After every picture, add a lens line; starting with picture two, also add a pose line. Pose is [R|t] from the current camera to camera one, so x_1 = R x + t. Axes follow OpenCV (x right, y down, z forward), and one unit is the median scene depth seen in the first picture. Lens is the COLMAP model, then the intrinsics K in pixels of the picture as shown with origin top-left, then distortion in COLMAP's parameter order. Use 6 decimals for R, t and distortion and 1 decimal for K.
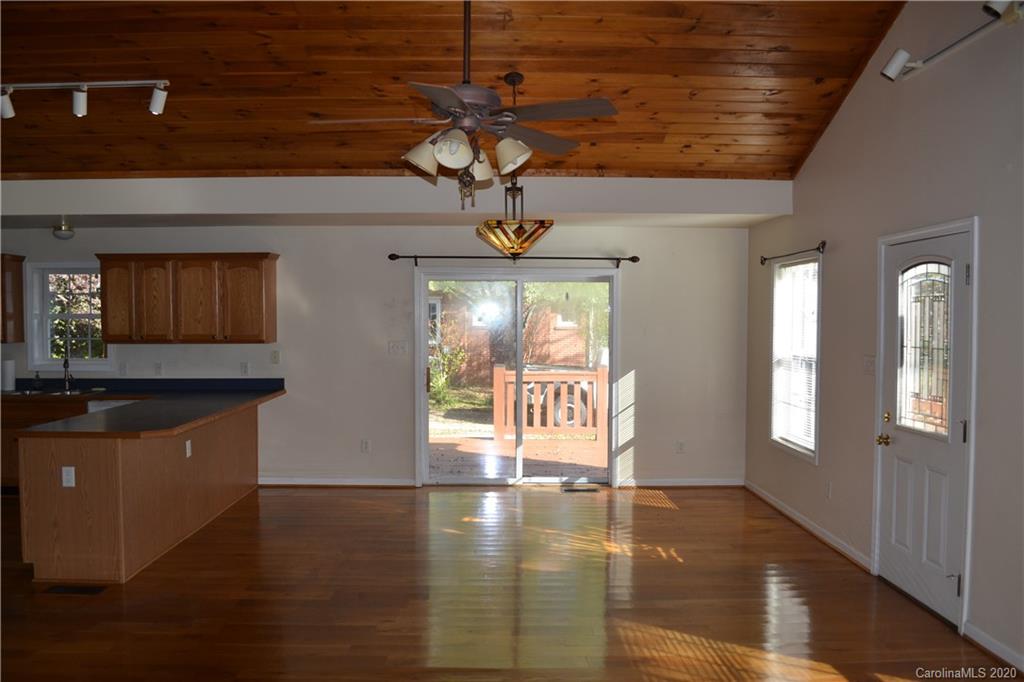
lens RADIAL K [[830.3, 0, 512.0], [0, 830.3, 341.0], [0, 0, 1]] dist [-0.002753, -0.002411]
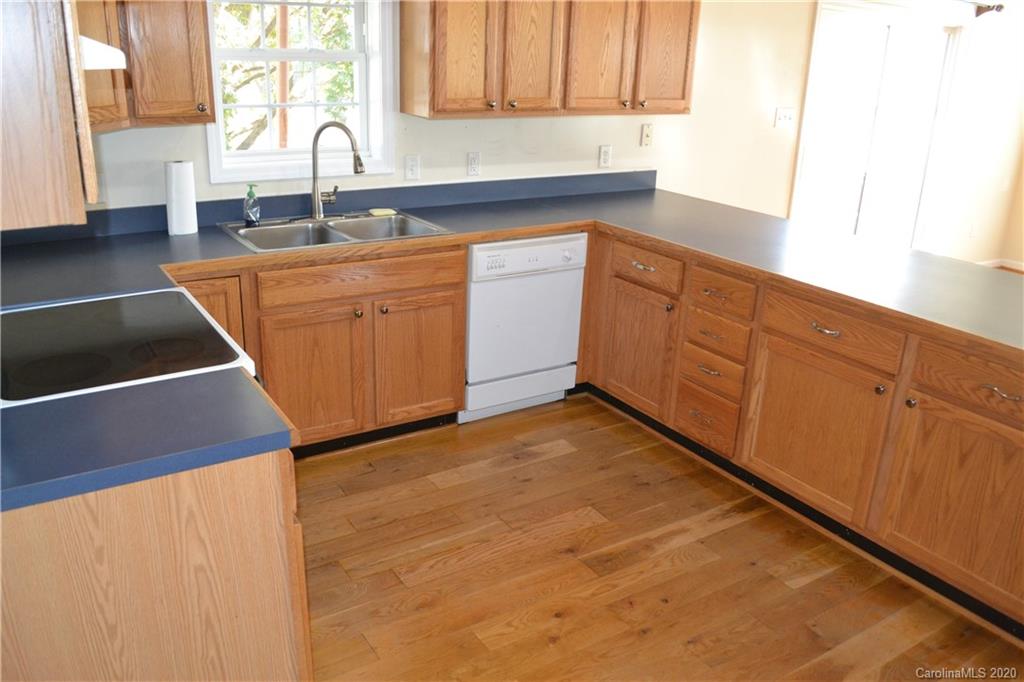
lens RADIAL K [[830.3, 0, 512.0], [0, 830.3, 341.0], [0, 0, 1]] dist [-0.002753, -0.002411]
pose [[0.843195, -0.155243, 0.514706, -0.697224], [-0.015832, 0.949814, 0.312414, -0.023941], [-0.537375, -0.271575, 0.798421, 0.548191]]
